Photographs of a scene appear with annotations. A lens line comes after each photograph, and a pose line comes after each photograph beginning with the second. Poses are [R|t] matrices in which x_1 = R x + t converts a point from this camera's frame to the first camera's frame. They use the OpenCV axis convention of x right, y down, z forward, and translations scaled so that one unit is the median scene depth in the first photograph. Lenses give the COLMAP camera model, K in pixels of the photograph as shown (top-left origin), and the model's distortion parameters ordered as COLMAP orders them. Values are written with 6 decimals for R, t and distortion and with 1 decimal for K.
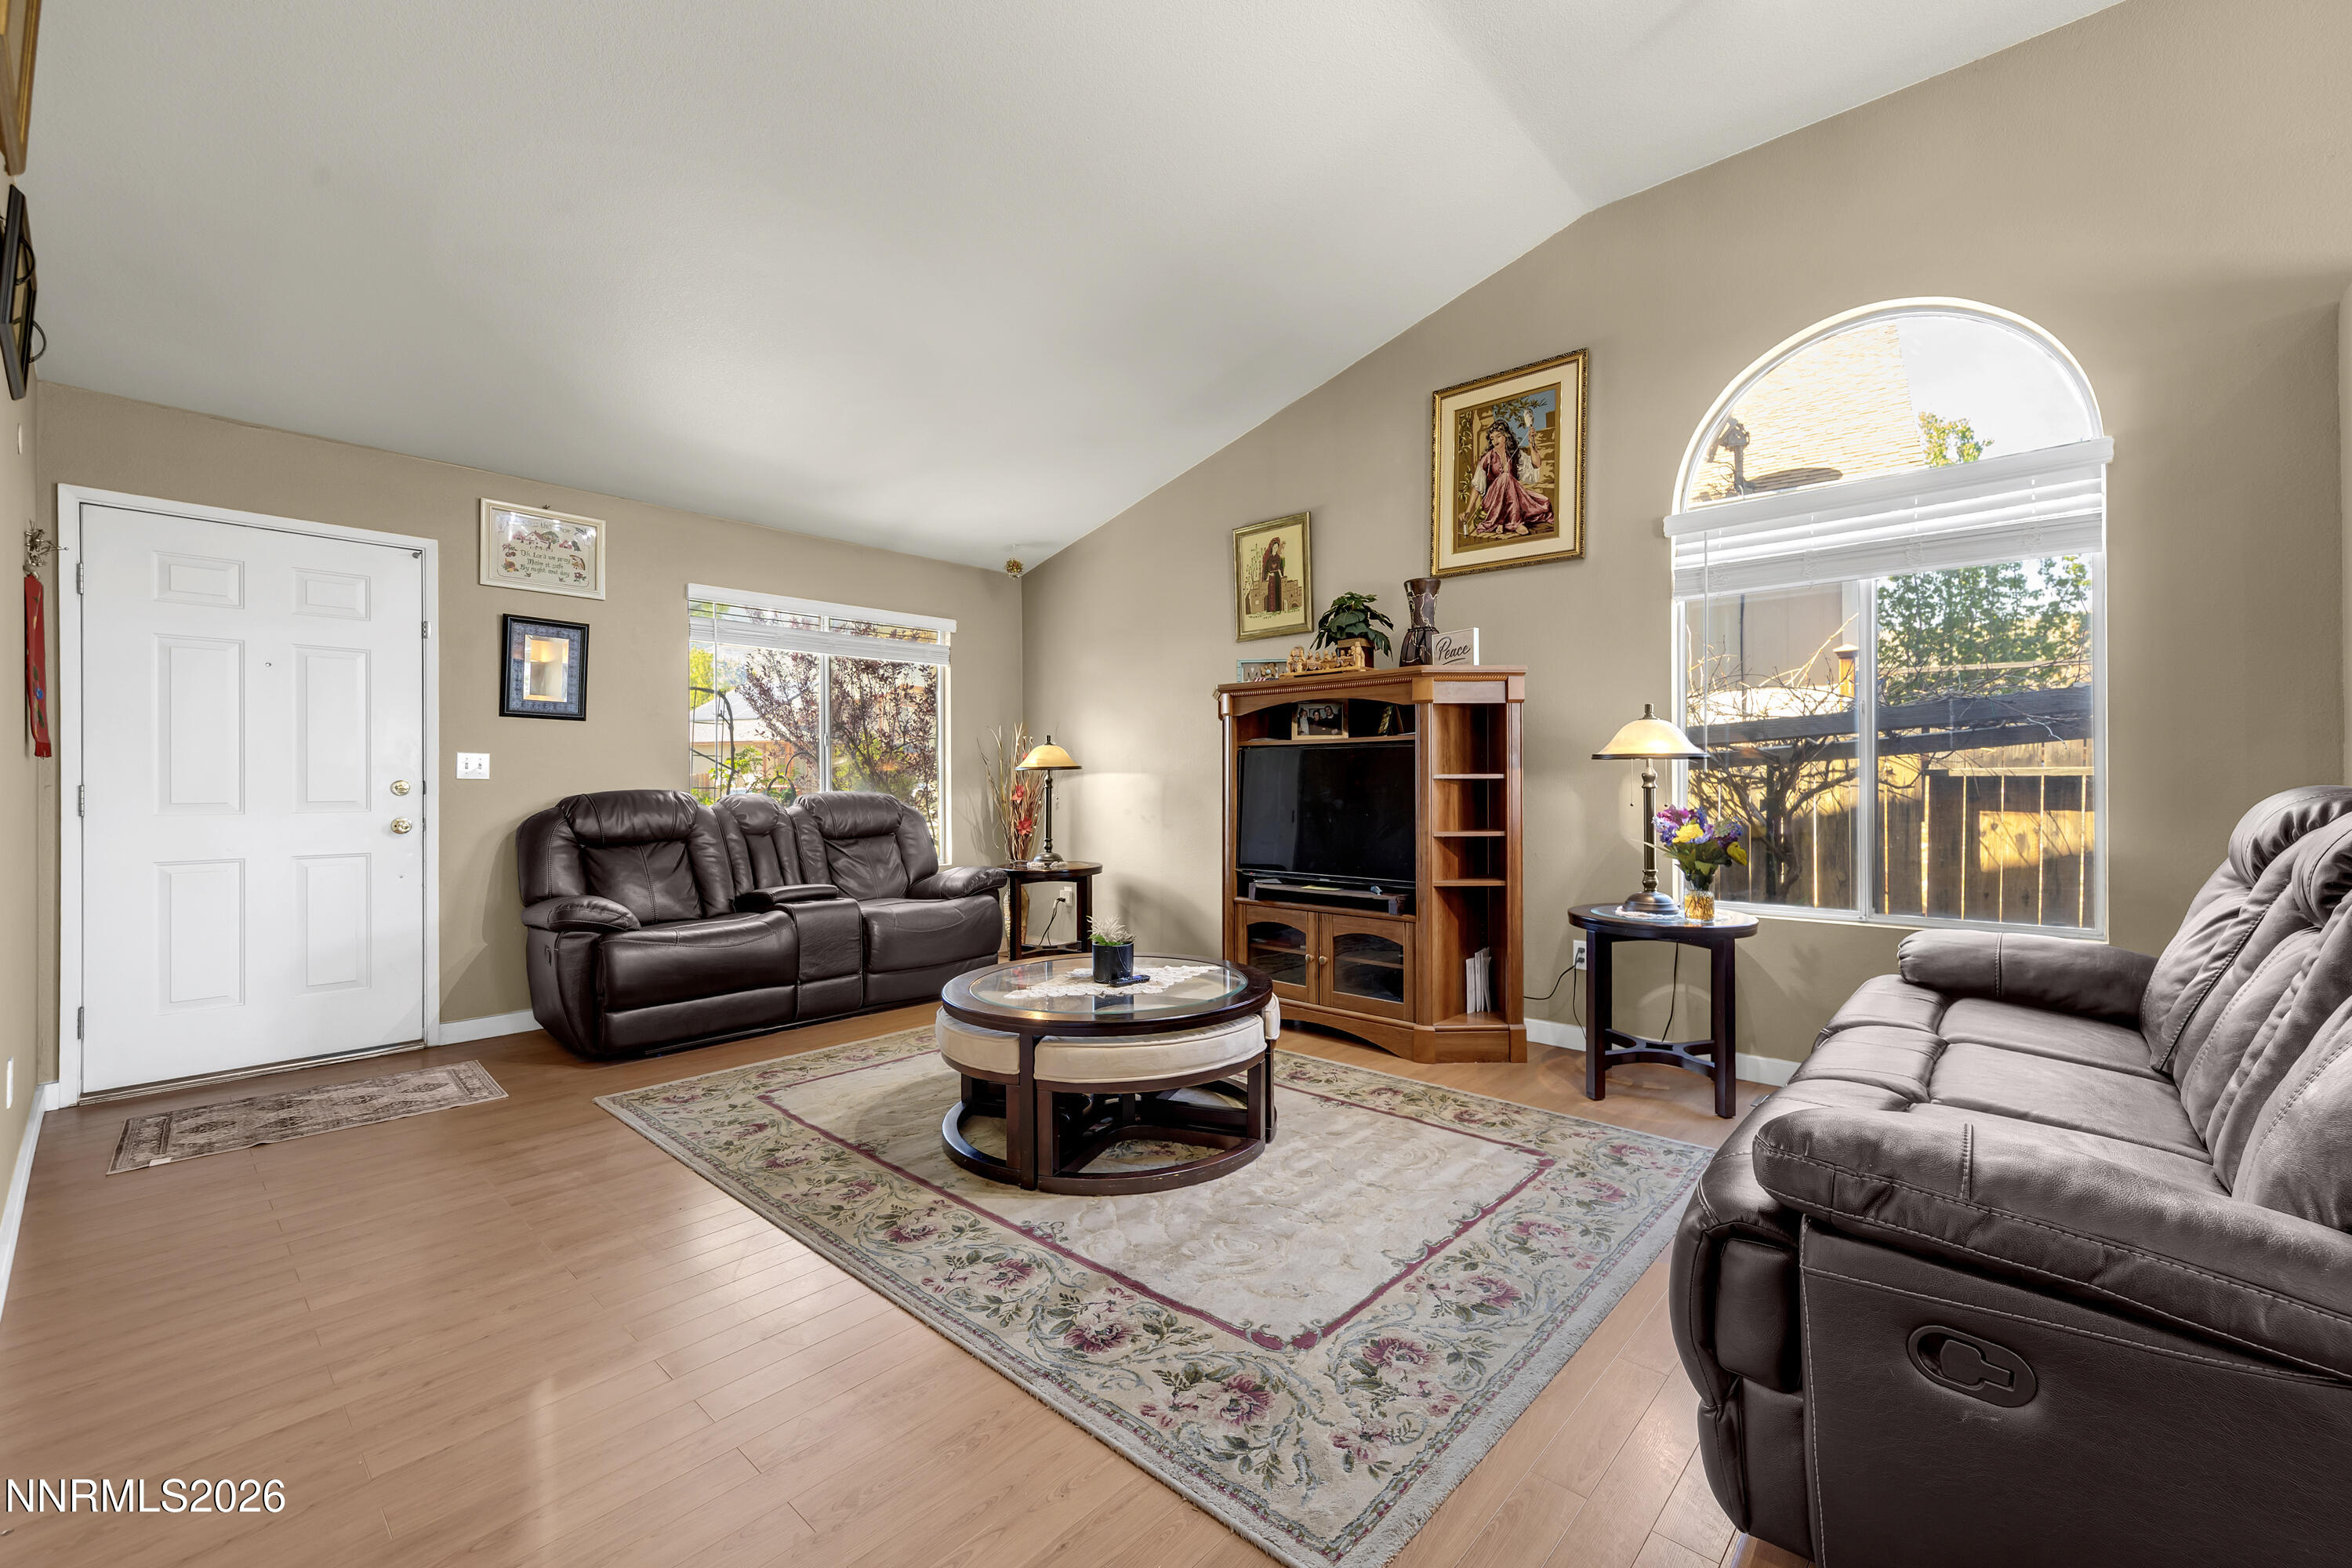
lens RADIAL K [[947.7, 0, 1232.2], [0, 947.7, 781.1], [0, 0, 1]] dist [0.001814, 0.000202]
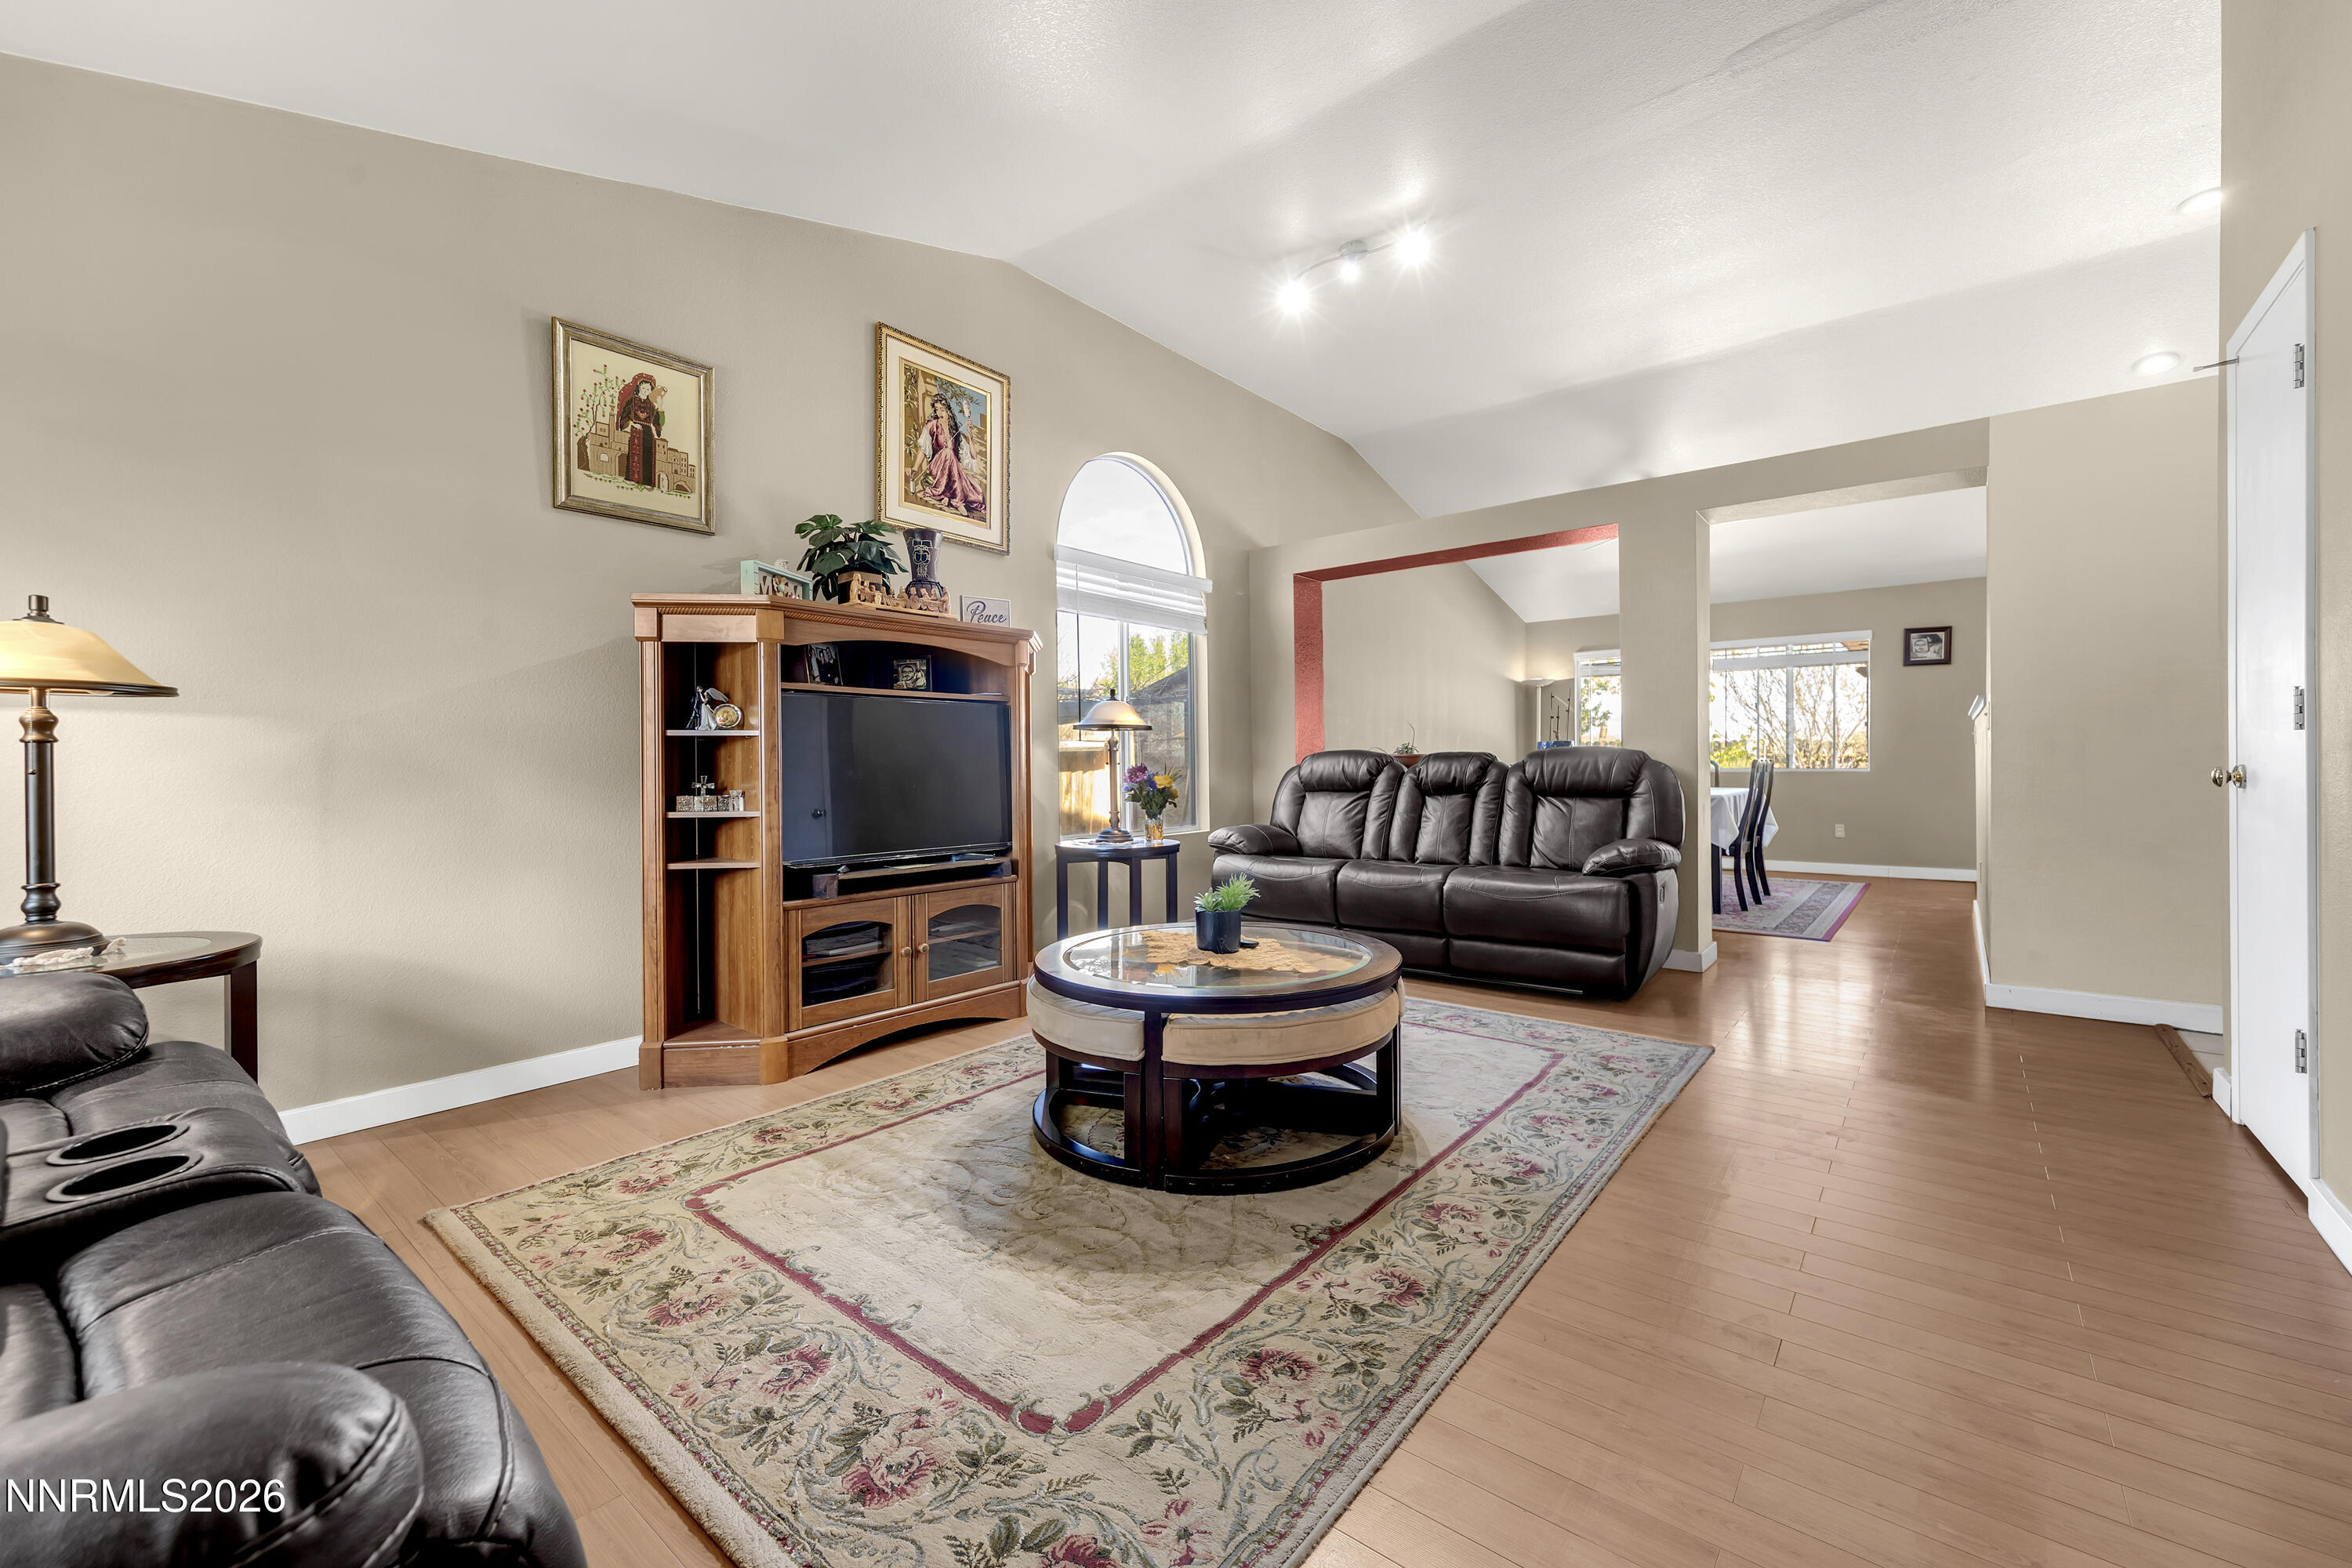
lens RADIAL K [[944.2, 0, 1169.6], [0, 944.2, 765.3], [0, 0, 1]] dist [-0.000111, -0.000067]
pose [[-0.019507, 0.003858, 0.999802, -0.756084], [0.006398, 0.999973, -0.003734, 0.027660], [-0.999789, 0.006324, -0.019531, 0.784933]]
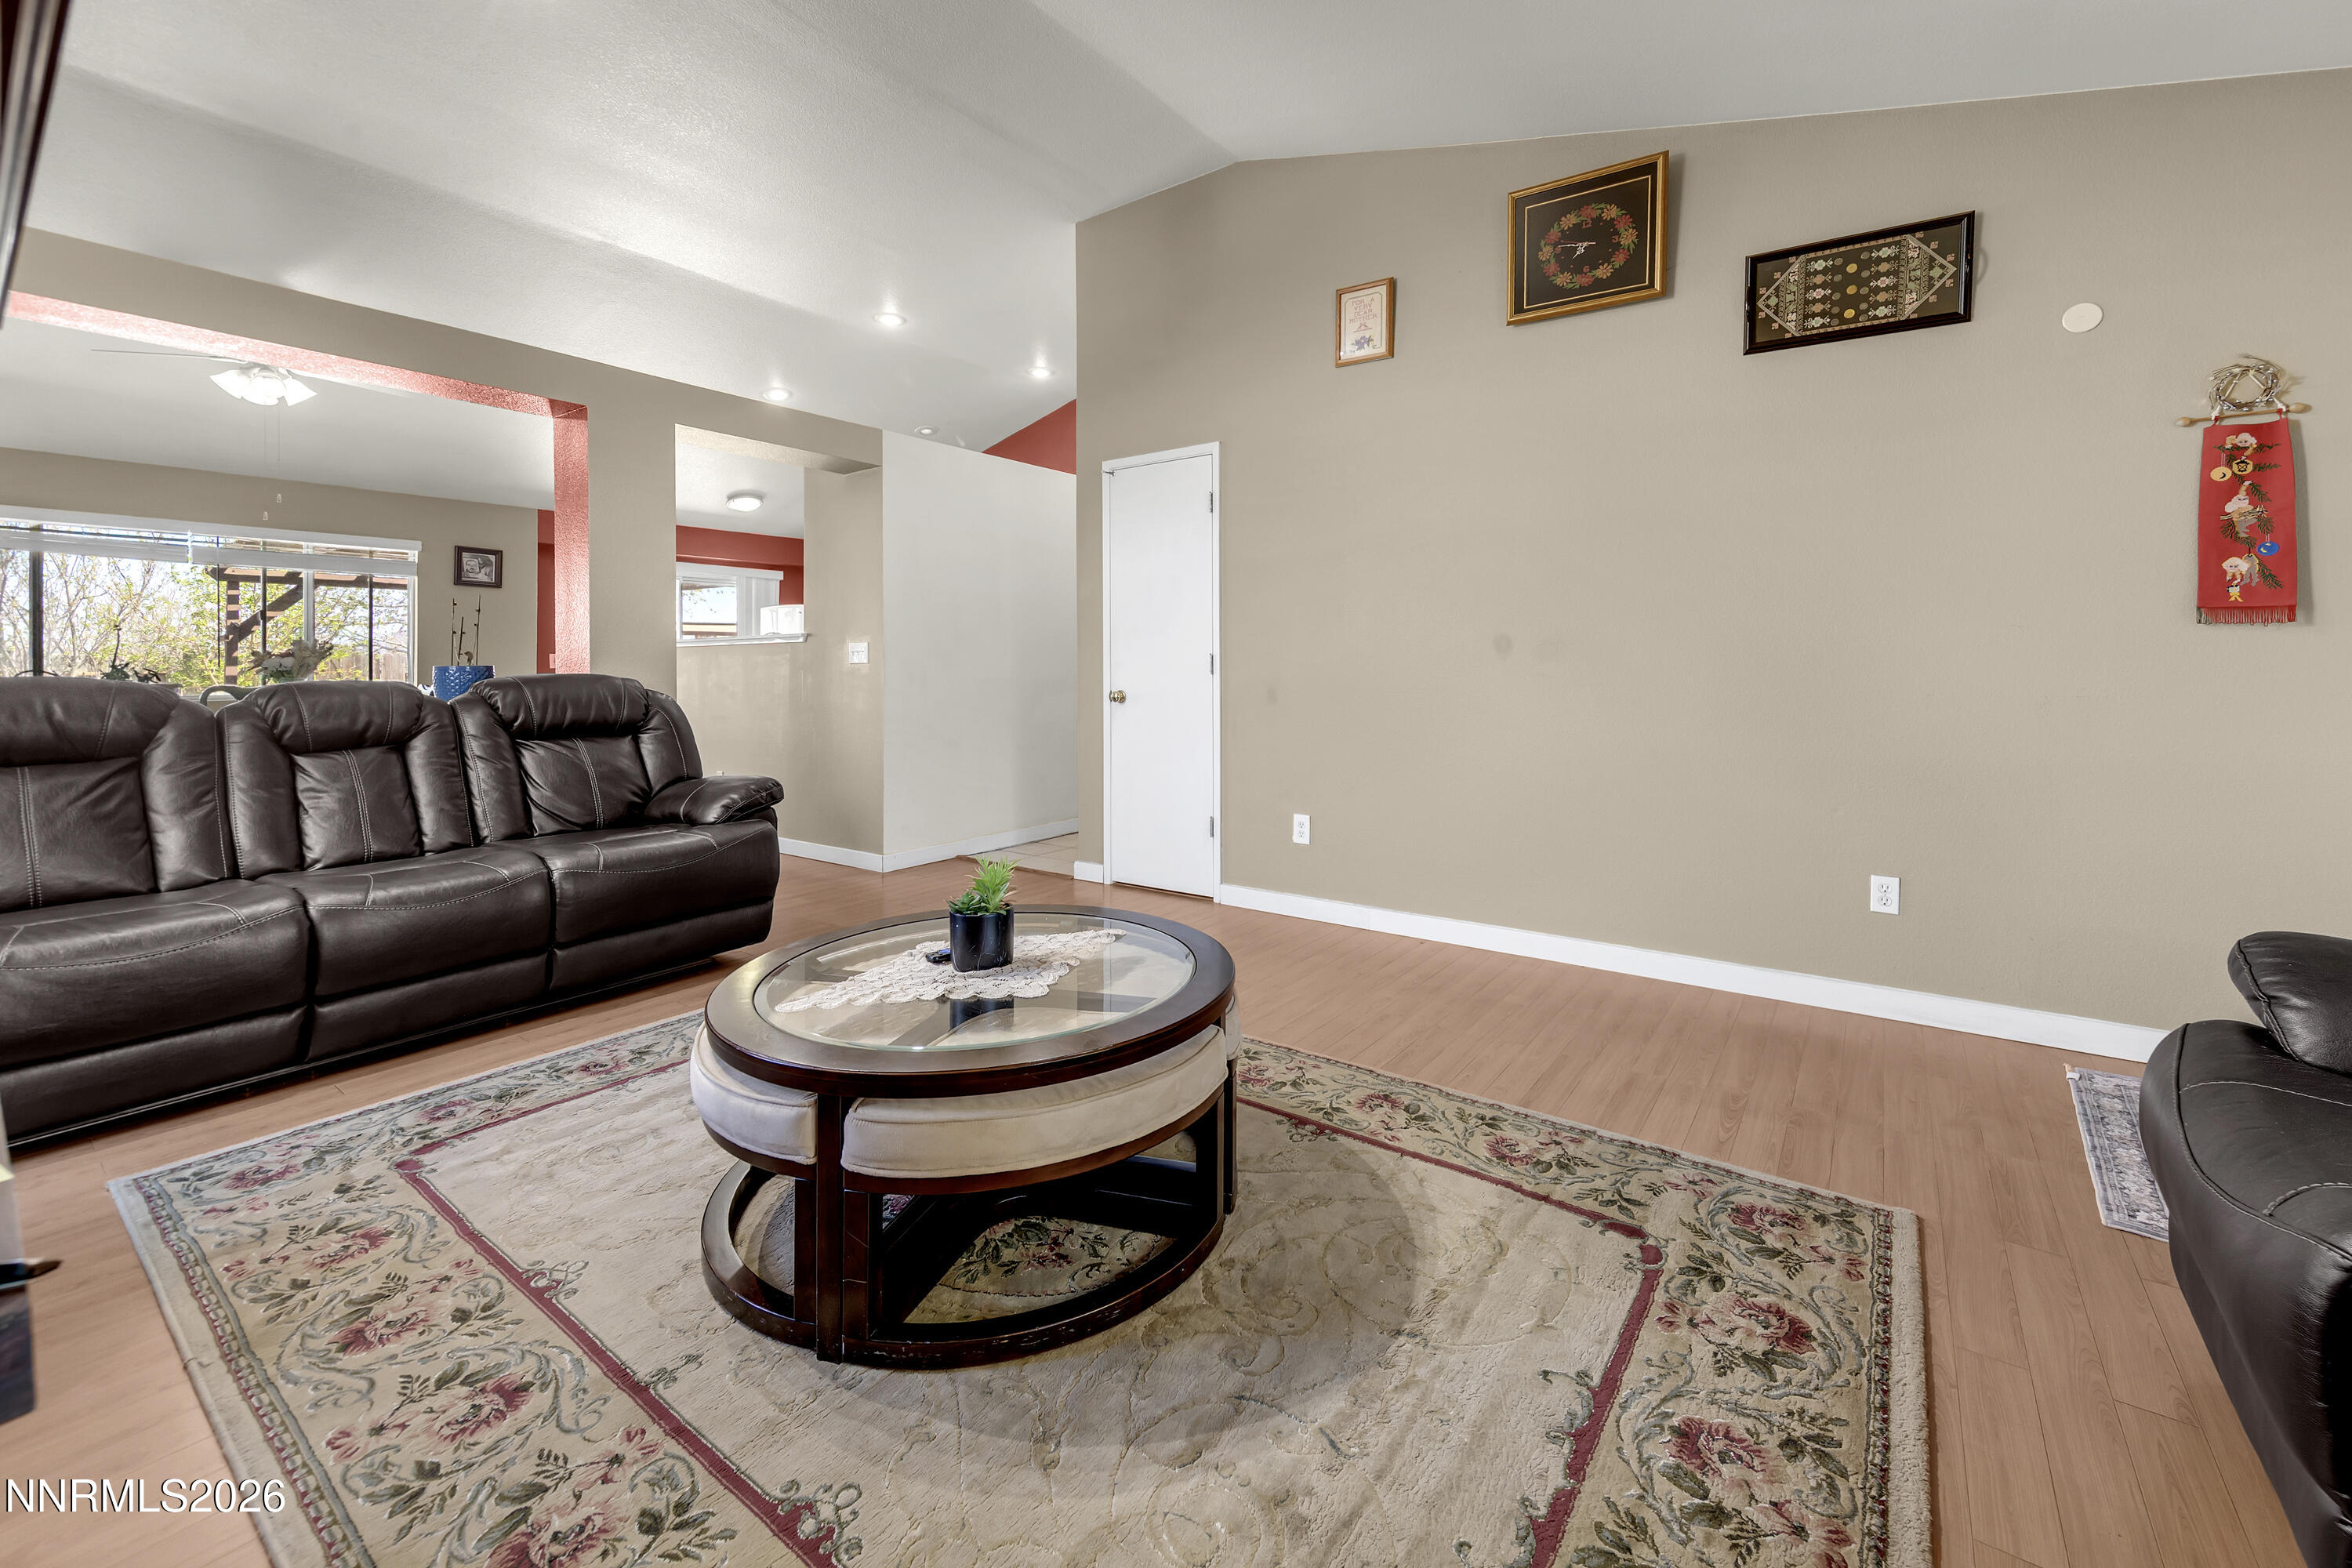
lens RADIAL K [[938.2, 0, 1241.1], [0, 938.2, 666.9], [0, 0, 1]] dist [-0.000615, -0.000555]
pose [[-0.994416, 0.010852, -0.104971, -0.176576], [0.011165, 0.999935, -0.002387, 0.005157], [0.104938, -0.003546, -0.994472, 1.231432]]
